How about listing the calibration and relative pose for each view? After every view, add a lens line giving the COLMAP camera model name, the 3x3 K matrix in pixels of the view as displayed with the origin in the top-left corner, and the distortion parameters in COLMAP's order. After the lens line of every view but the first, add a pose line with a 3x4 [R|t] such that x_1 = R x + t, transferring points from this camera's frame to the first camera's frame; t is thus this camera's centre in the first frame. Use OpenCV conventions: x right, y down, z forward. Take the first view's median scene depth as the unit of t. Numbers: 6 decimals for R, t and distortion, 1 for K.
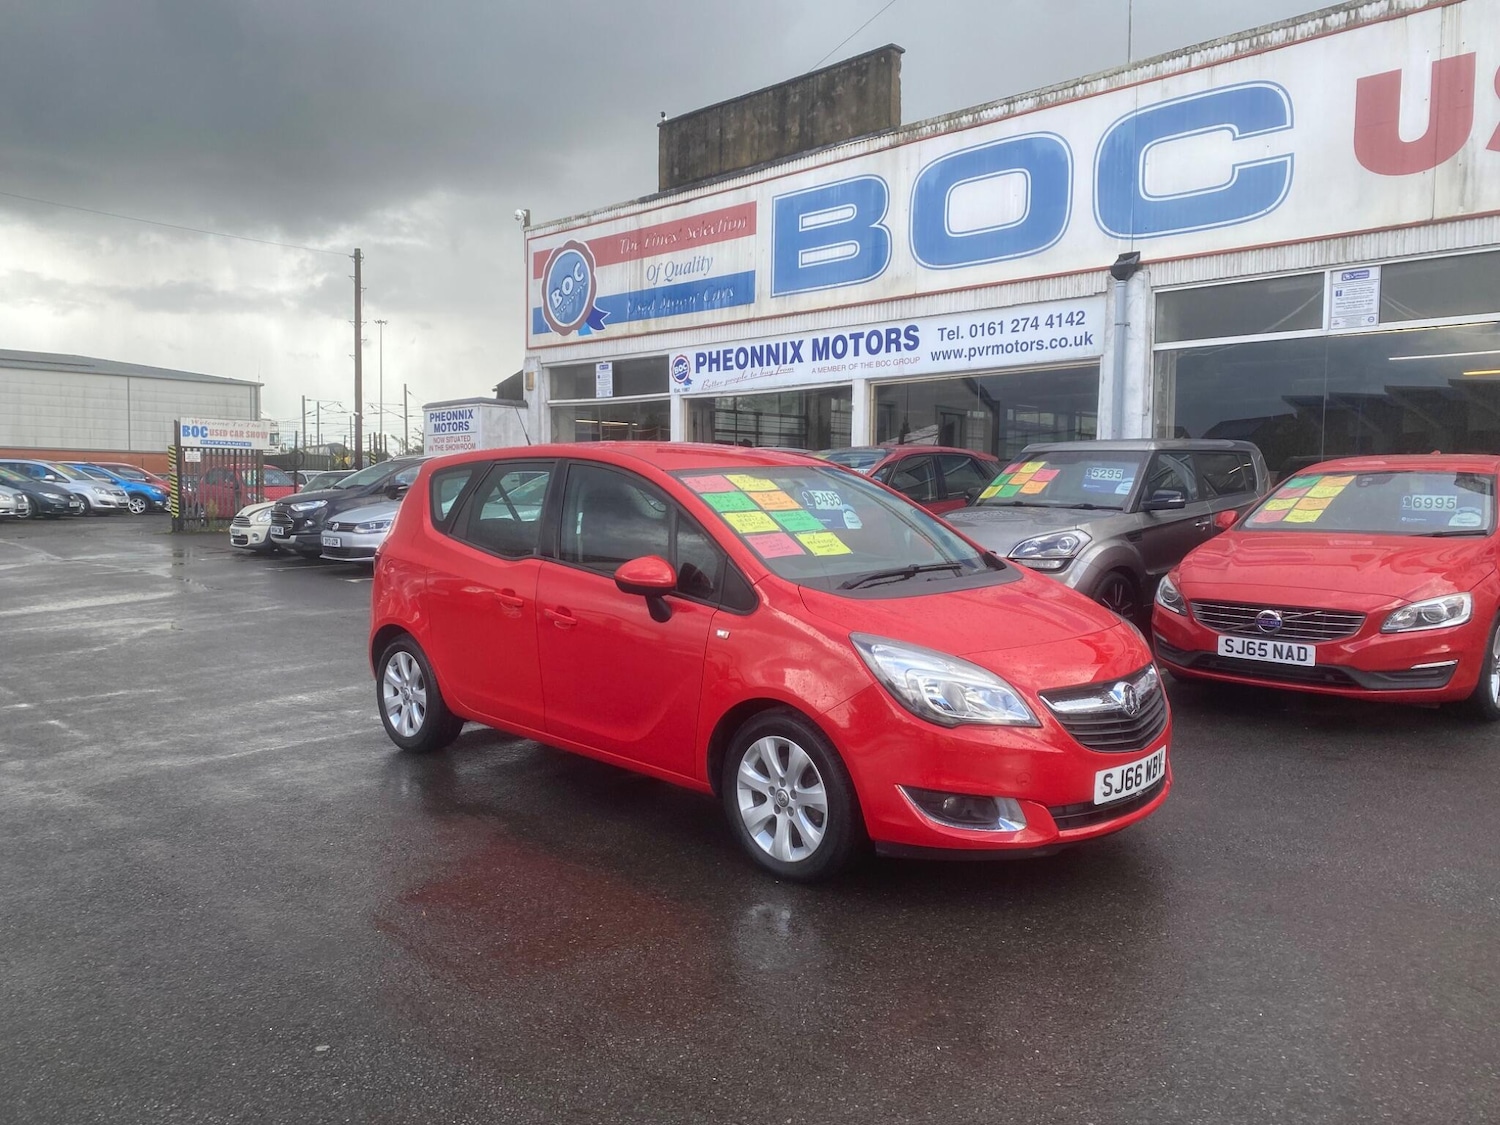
lens RADIAL K [[1135.5, 0, 736.0], [0, 1135.5, 552.6], [0, 0, 1]] dist [0.031253, -0.029082]
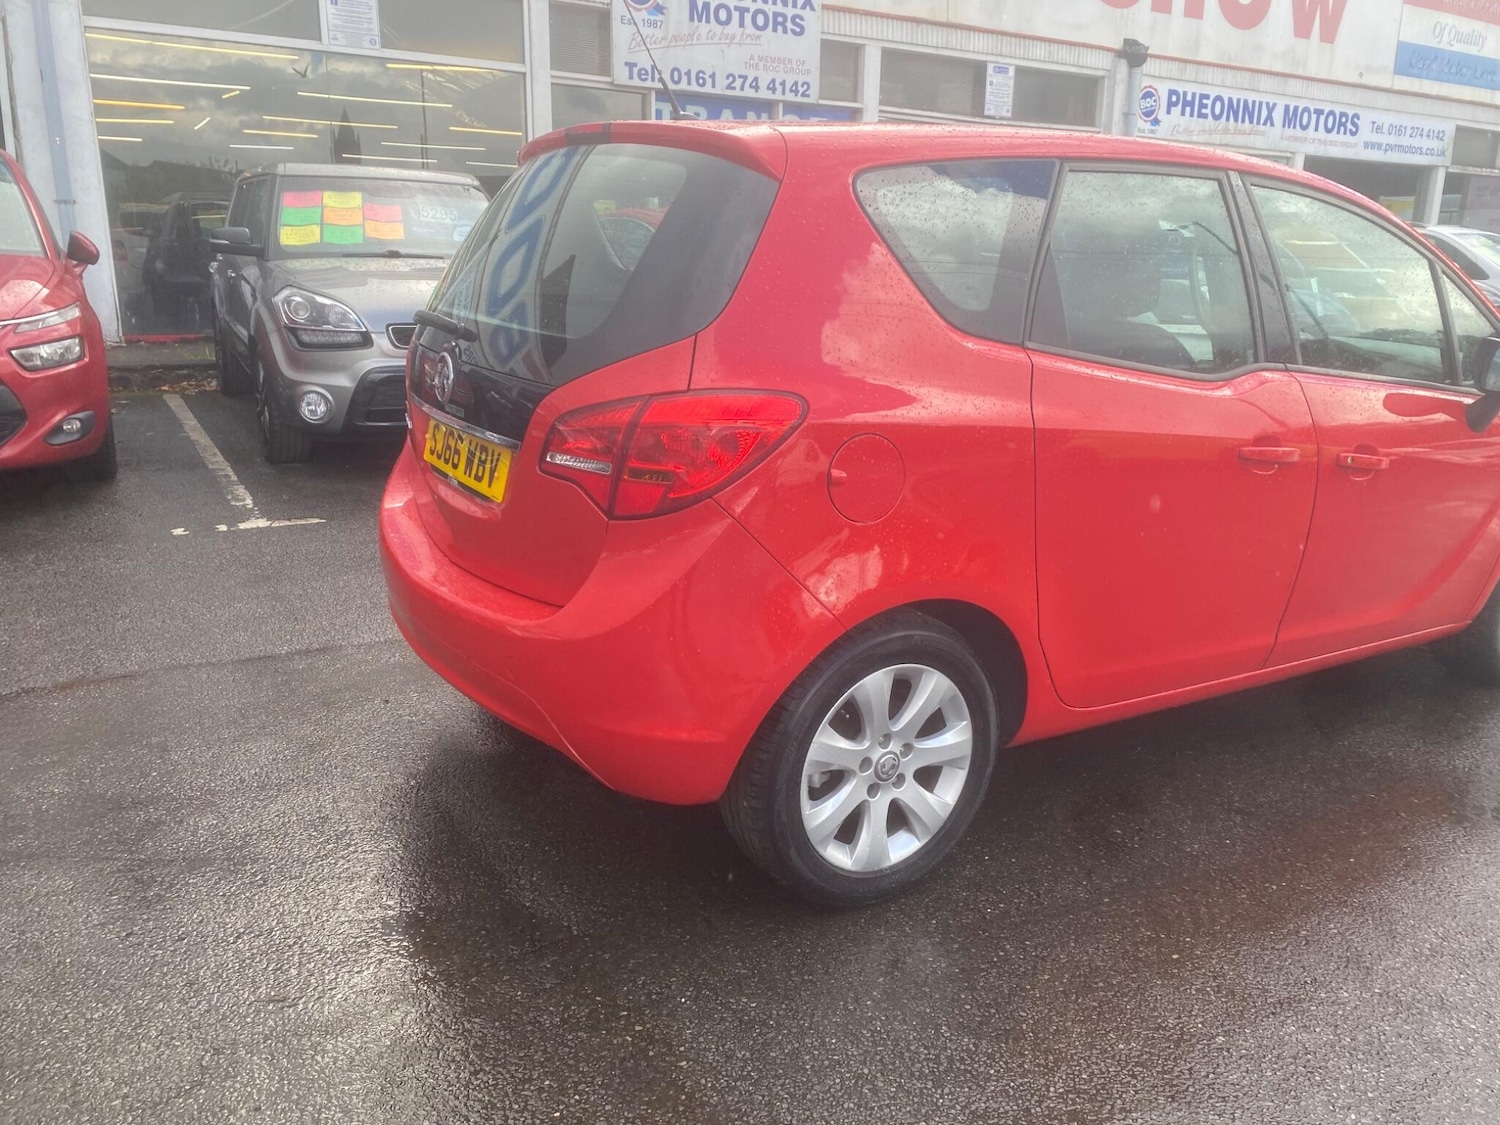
lens RADIAL K [[1135.5, 0, 757.2], [0, 1135.5, 558.0], [0, 0, 1]] dist [0.031253, -0.029082]
pose [[0.233228, -0.240508, 0.942211, -1.210755], [0.036229, 0.970408, 0.238738, -0.061291], [-0.971747, -0.021545, 0.235039, 1.325396]]
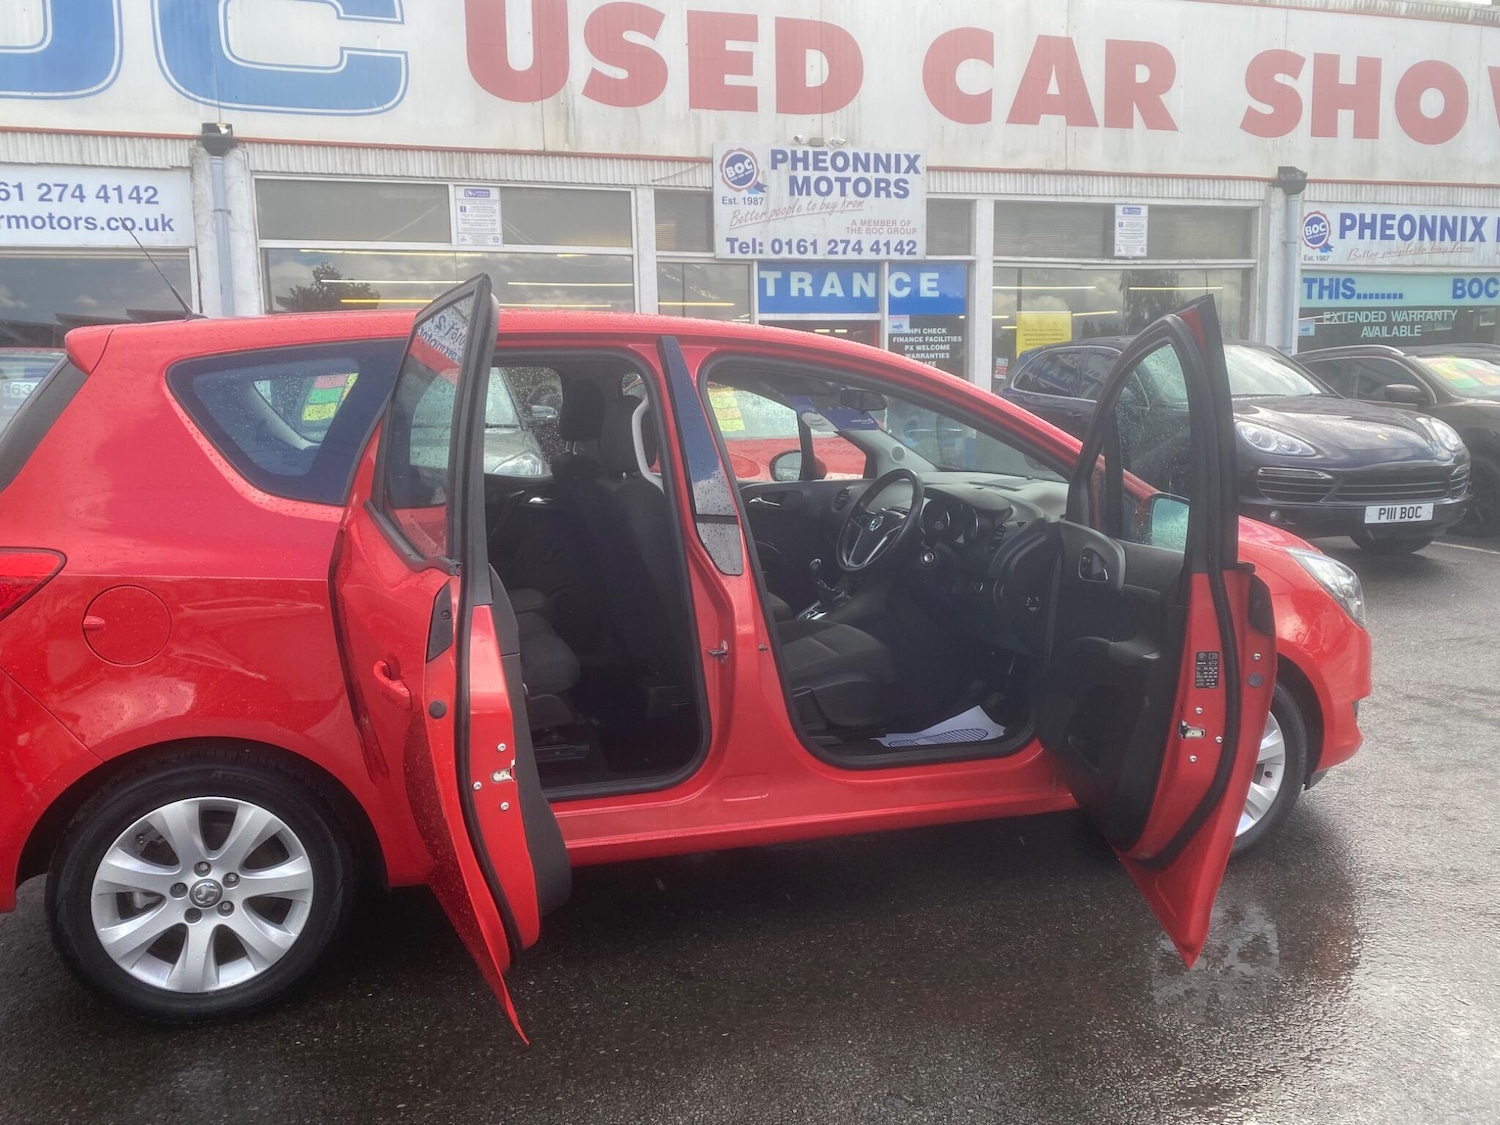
lens RADIAL K [[1135.5, 0, 723.2], [0, 1135.5, 556.5], [0, 0, 1]] dist [0.031253, -0.029082]
pose [[0.483694, -0.119967, 0.866976, -1.172176], [0.070753, 0.992679, 0.097887, -0.056315], [-0.872373, 0.013994, 0.488641, 1.202251]]
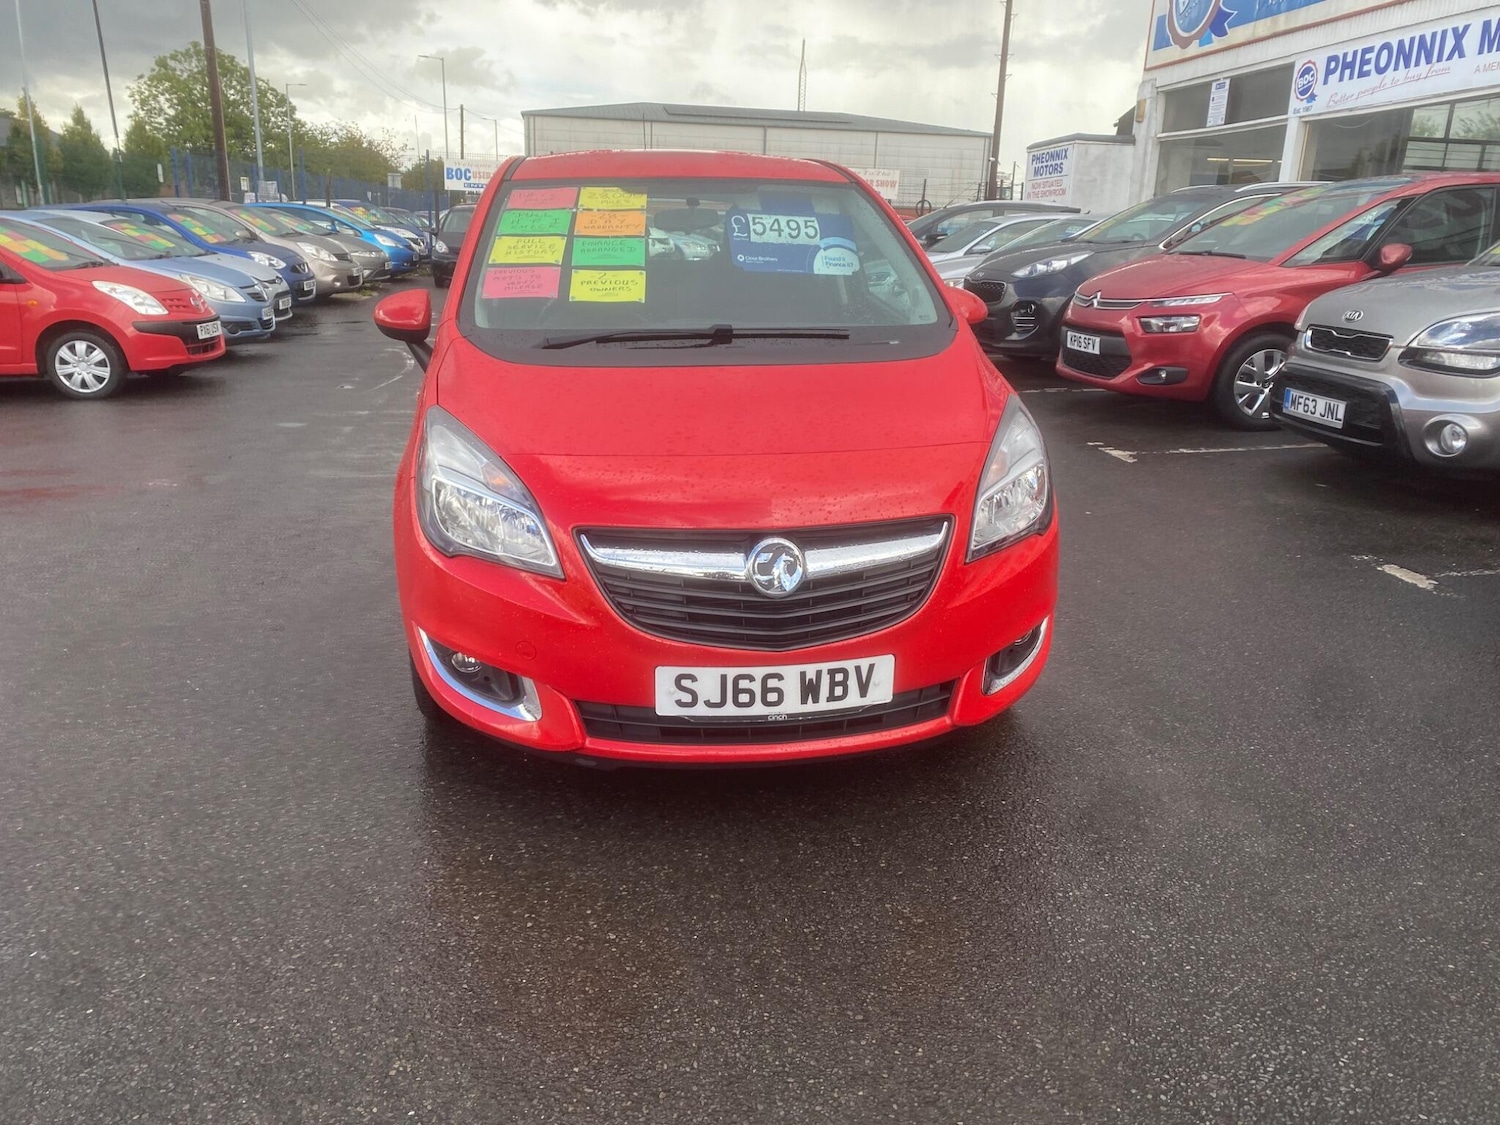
lens RADIAL K [[1137.6, 0, 727.9], [0, 1137.6, 557.0], [0, 0, 1]] dist [0.026392, -0.022483]
pose [[0.798325, 0.177103, -0.575597, 0.174835], [-0.054069, 0.972999, 0.224387, -0.001894], [0.599795, -0.148012, 0.786345, 0.136630]]
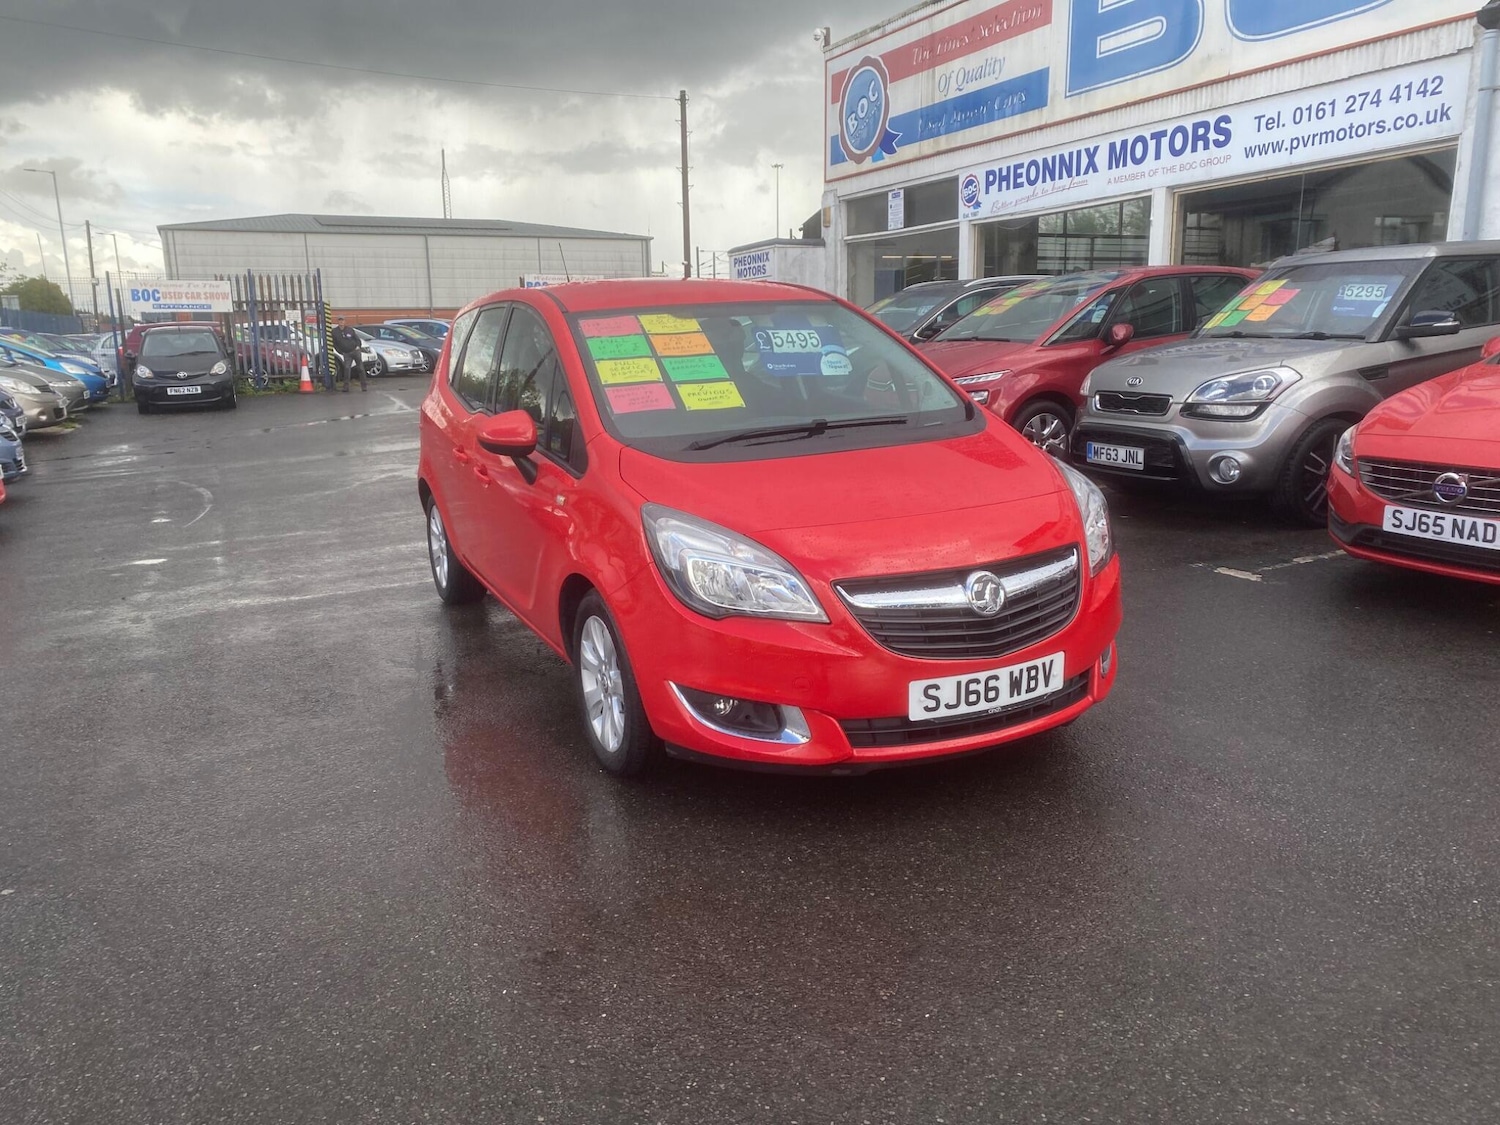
lens RADIAL K [[1137.6, 0, 726.3], [0, 1137.6, 560.9], [0, 0, 1]] dist [0.026392, -0.022483]
pose [[0.937432, 0.038375, -0.346047, 0.117724], [0.011959, 0.989772, 0.142158, -0.001677], [0.347963, -0.137402, 0.927385, 0.057011]]
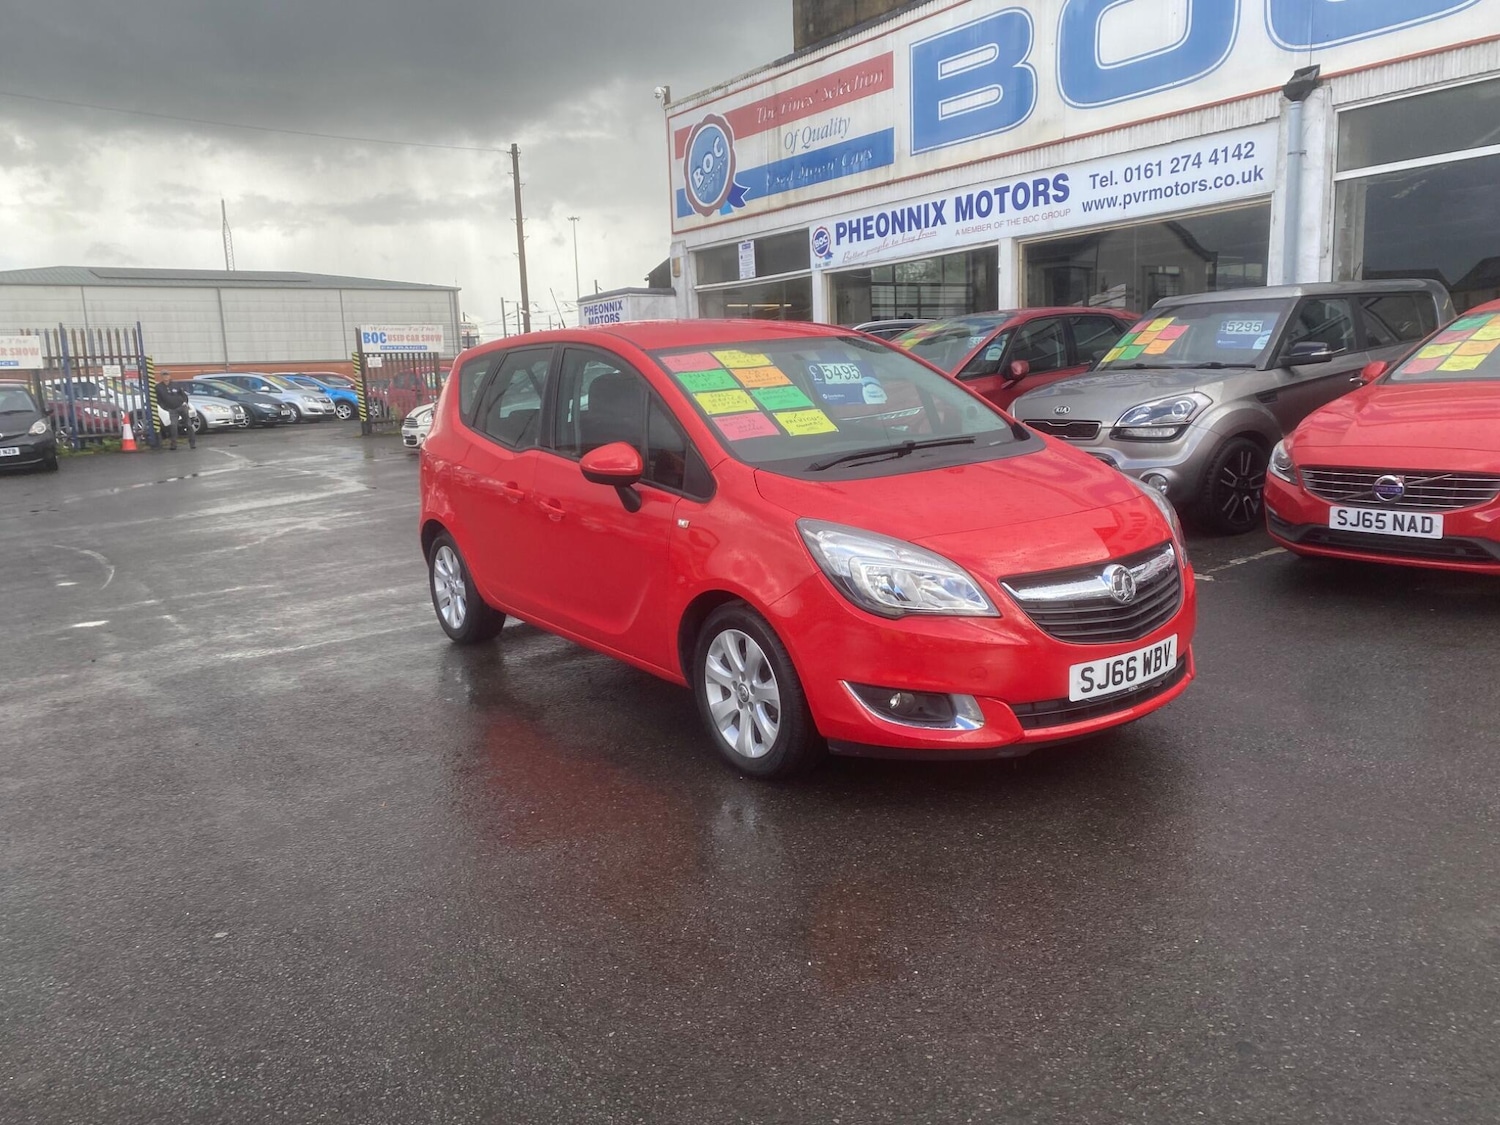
lens RADIAL K [[1135.5, 0, 720.6], [0, 1135.5, 558.1], [0, 0, 1]] dist [0.031253, -0.029082]
pose [[0.981664, -0.020261, -0.189542, 0.054730], [0.040355, 0.993887, 0.102764, 0.001409], [0.186301, -0.108529, 0.976480, 0.021738]]
